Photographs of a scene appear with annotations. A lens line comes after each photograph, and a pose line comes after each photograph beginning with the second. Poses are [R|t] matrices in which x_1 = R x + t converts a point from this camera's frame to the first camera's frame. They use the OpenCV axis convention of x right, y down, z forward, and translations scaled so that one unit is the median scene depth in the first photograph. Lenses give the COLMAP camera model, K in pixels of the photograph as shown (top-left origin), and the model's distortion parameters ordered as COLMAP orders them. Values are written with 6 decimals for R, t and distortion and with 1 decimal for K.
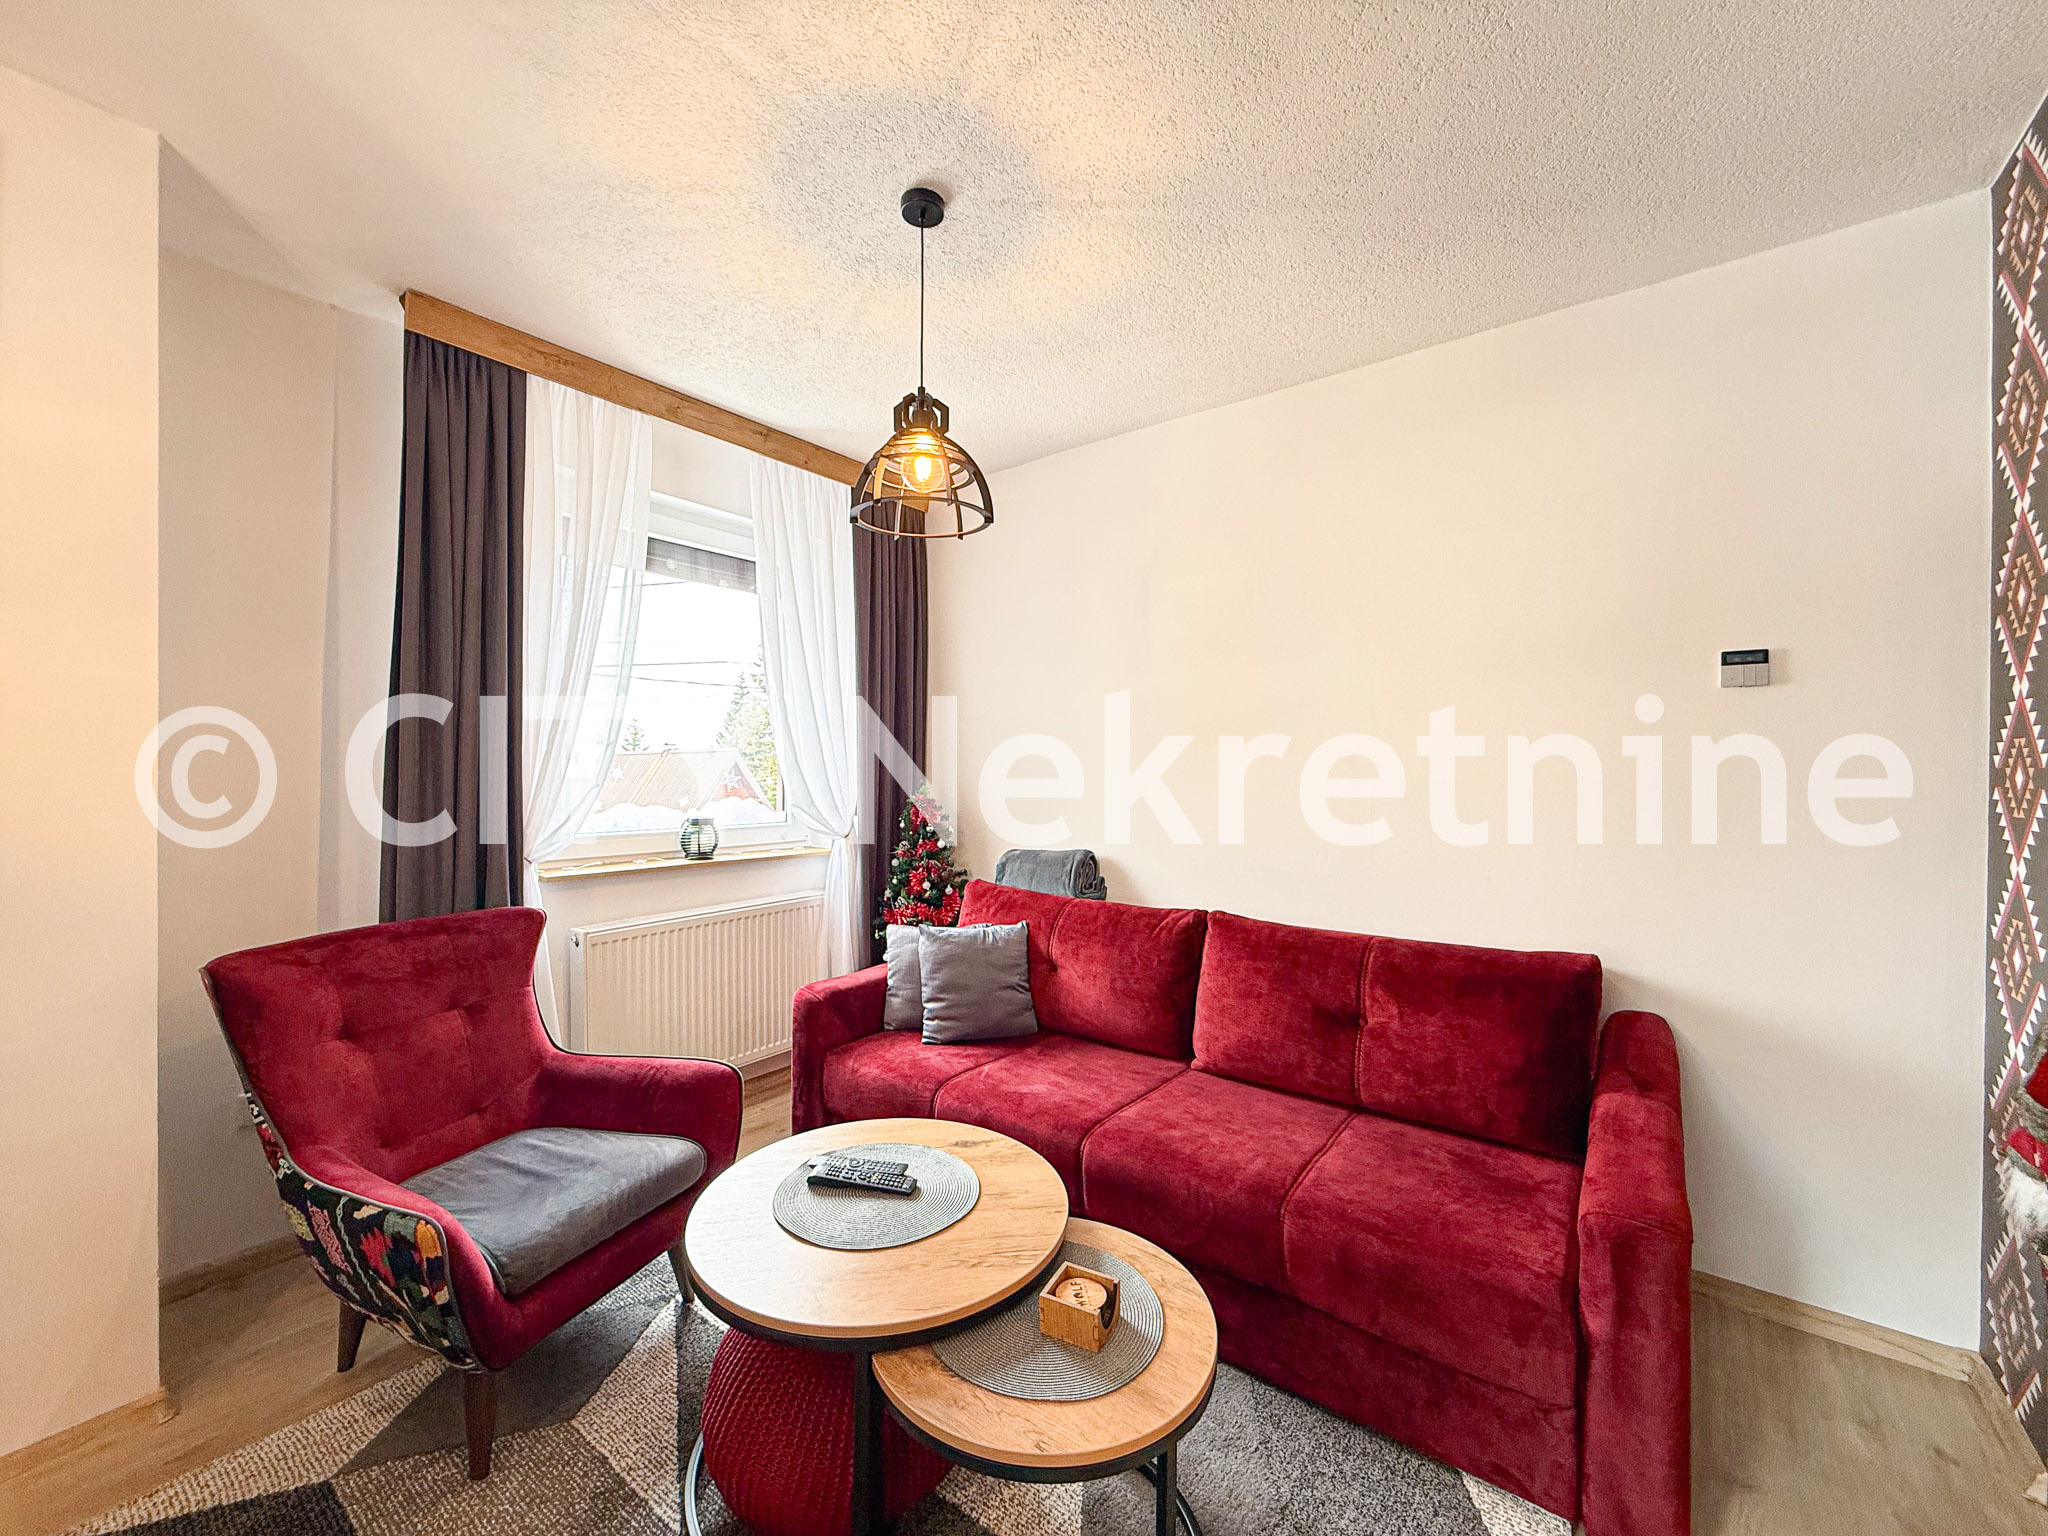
lens RADIAL K [[812.8, 0, 1024.0], [0, 812.8, 768.0], [0, 0, 1]] dist [0.001142, 0.000241]
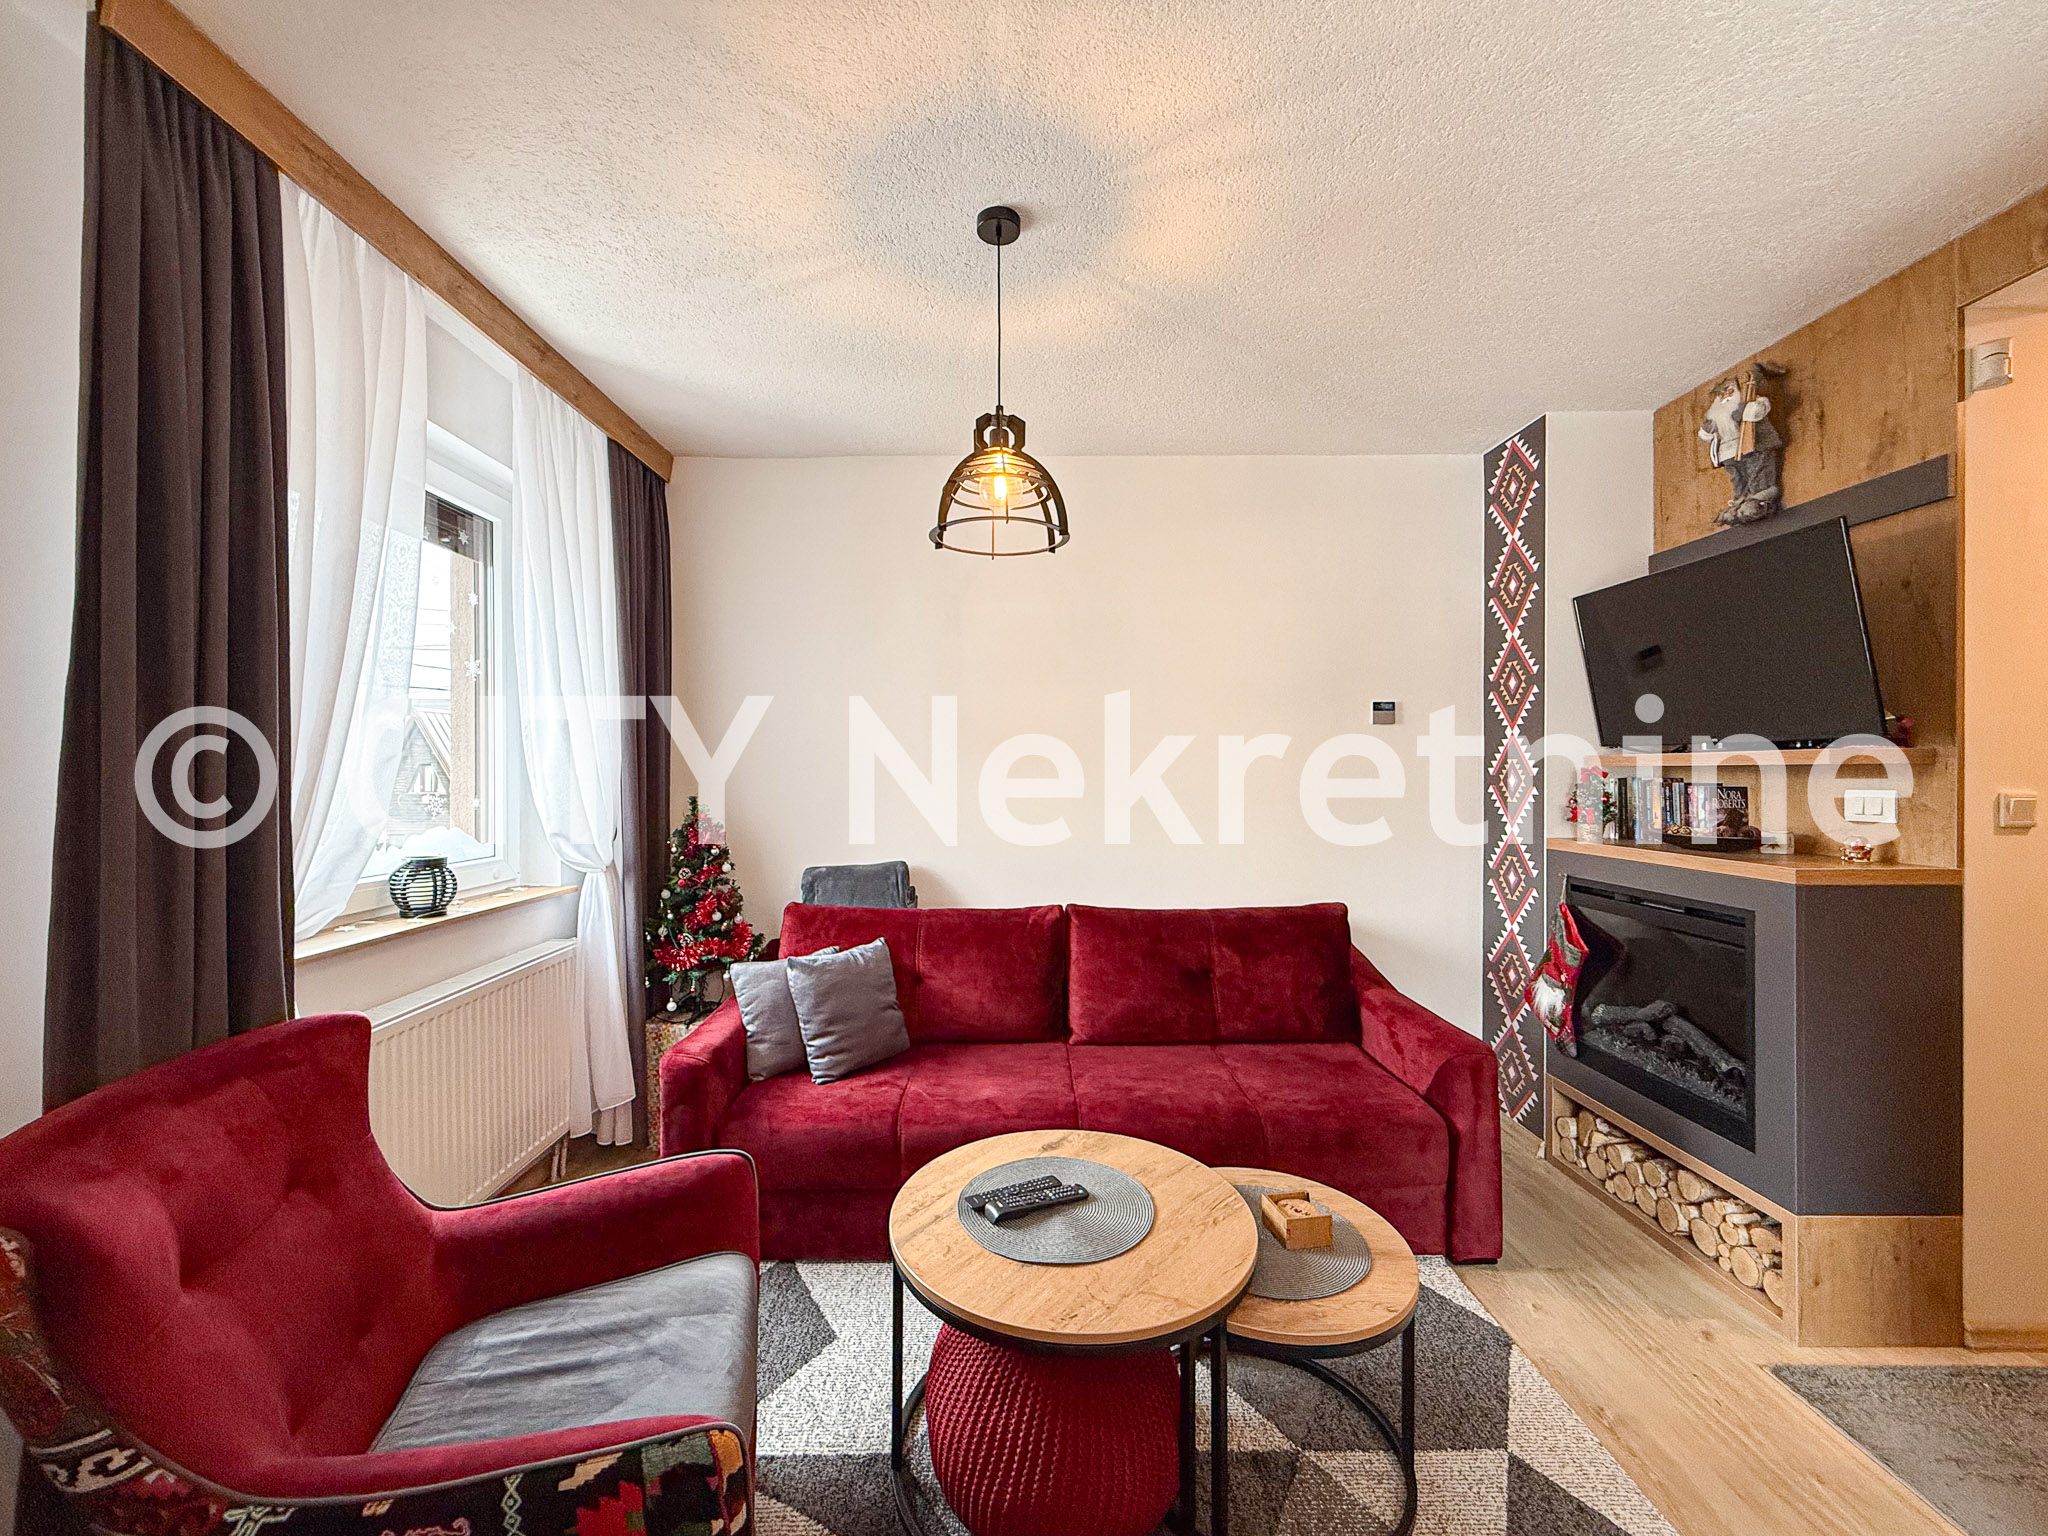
lens RADIAL K [[812.8, 0, 1024.0], [0, 812.8, 768.0], [0, 0, 1]] dist [0.001142, 0.000241]
pose [[0.788308, -0.007053, 0.615241, -0.571061], [0.008813, 0.999961, 0.000172, -0.017593], [-0.615218, 0.005286, 0.788339, 0.153289]]
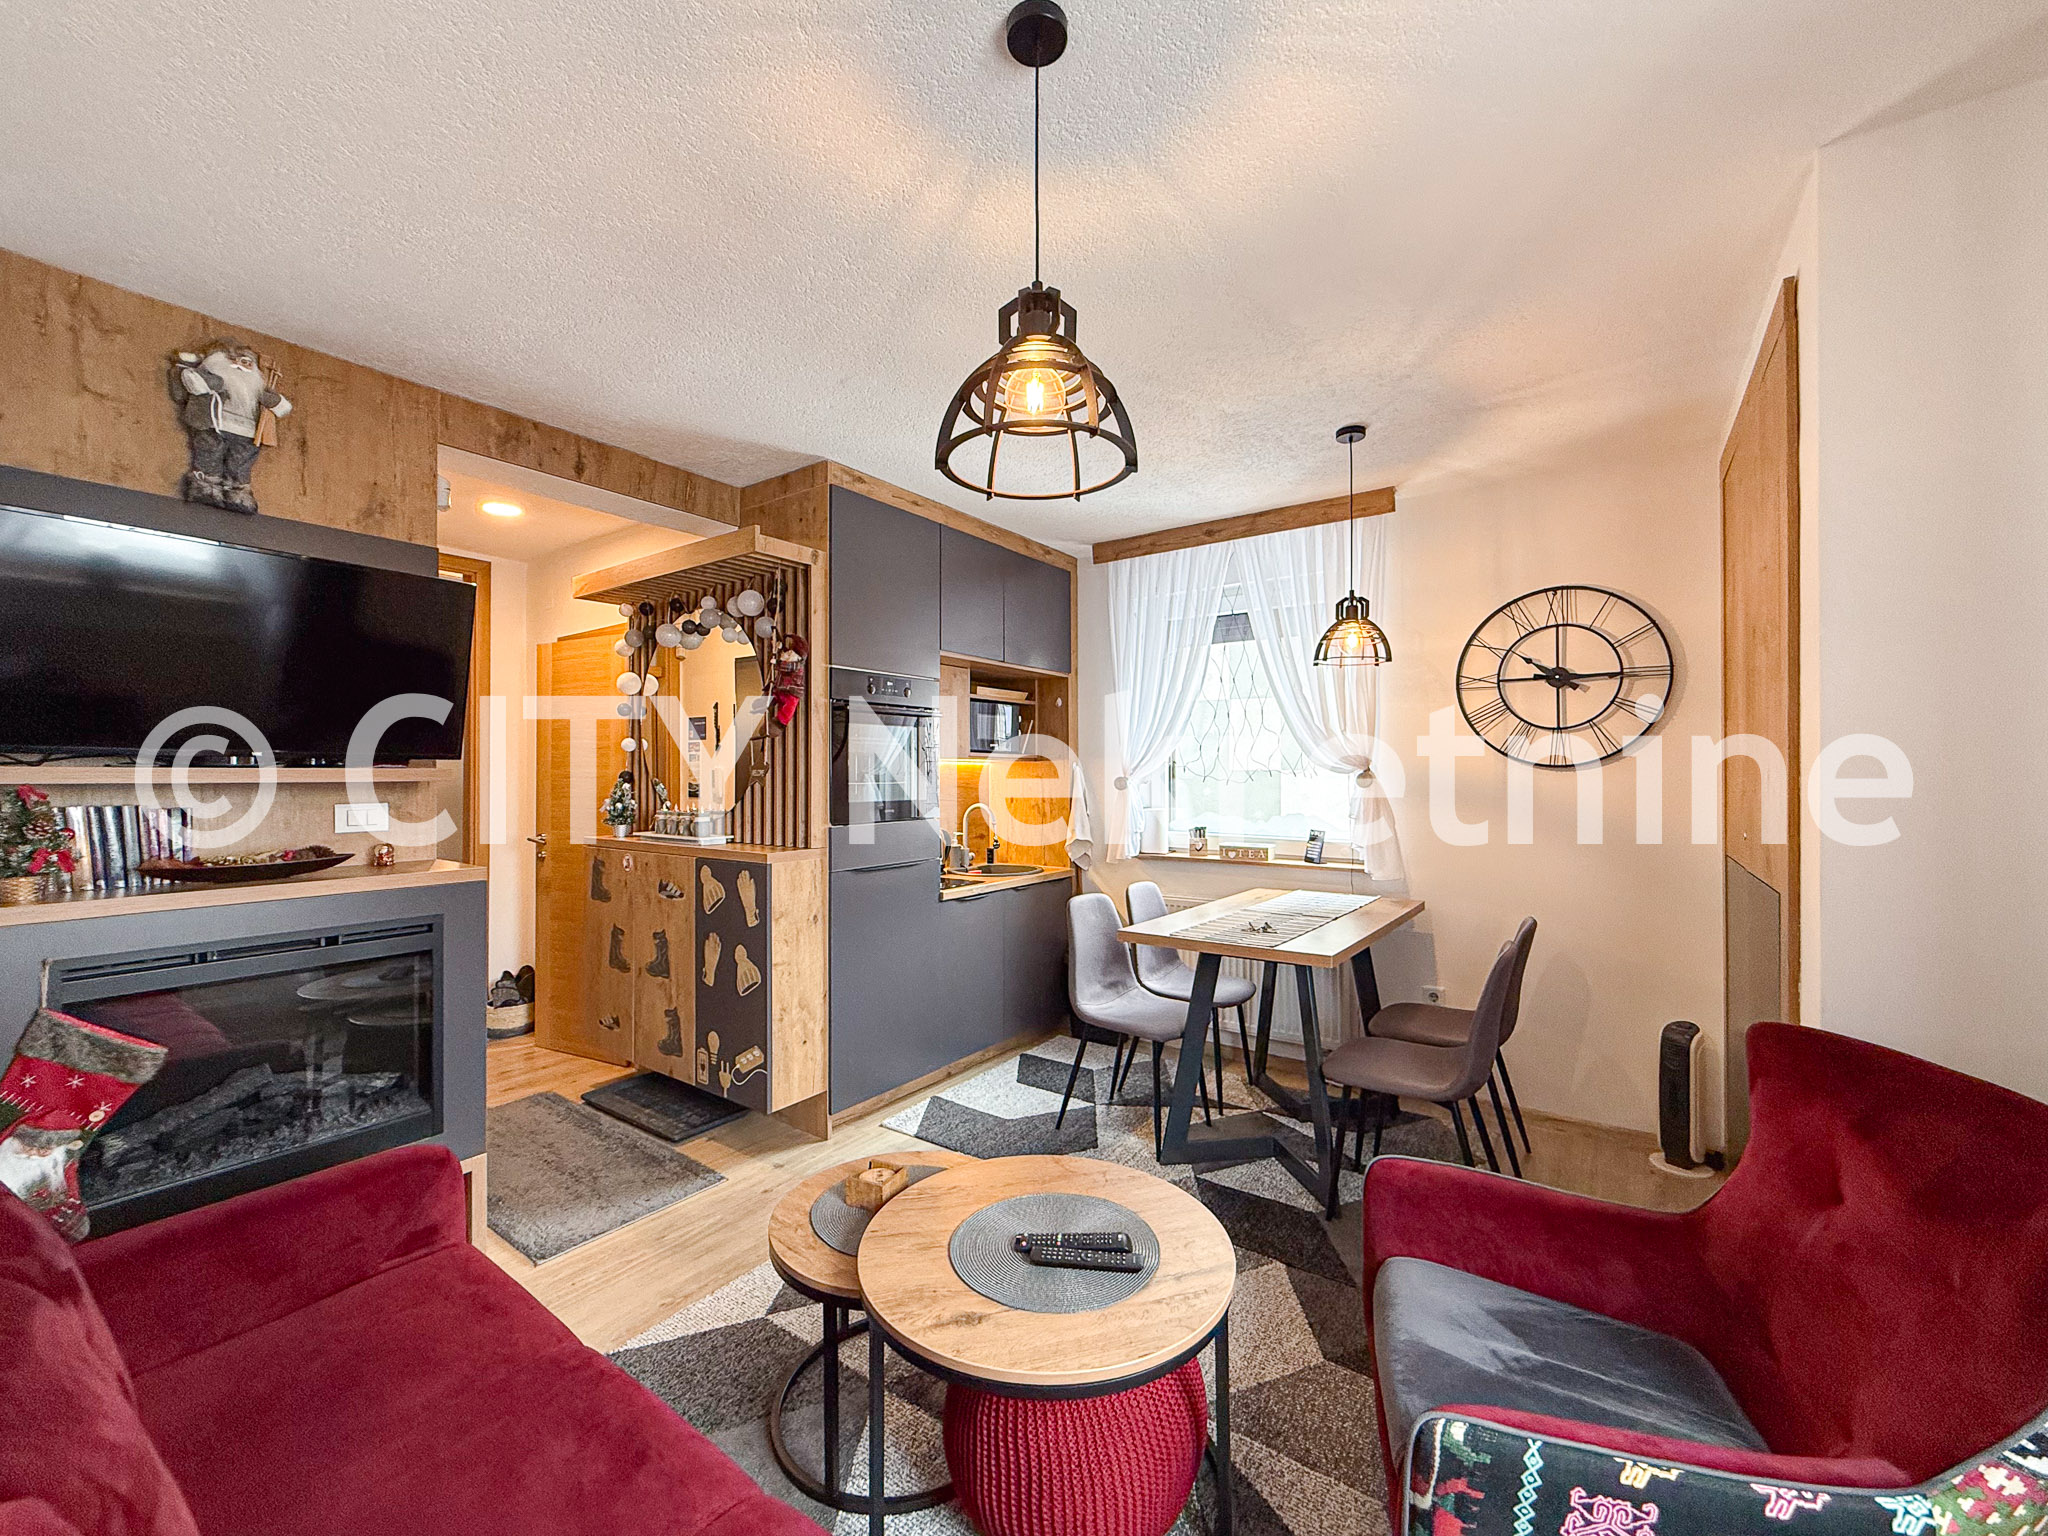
lens RADIAL K [[812.8, 0, 1024.0], [0, 812.8, 768.0], [0, 0, 1]] dist [0.001142, 0.000241]
pose [[-0.999362, -0.002189, -0.035650, -0.069843], [-0.001991, 0.999982, -0.005584, -0.026425], [0.035661, -0.005510, -0.999349, 1.354125]]
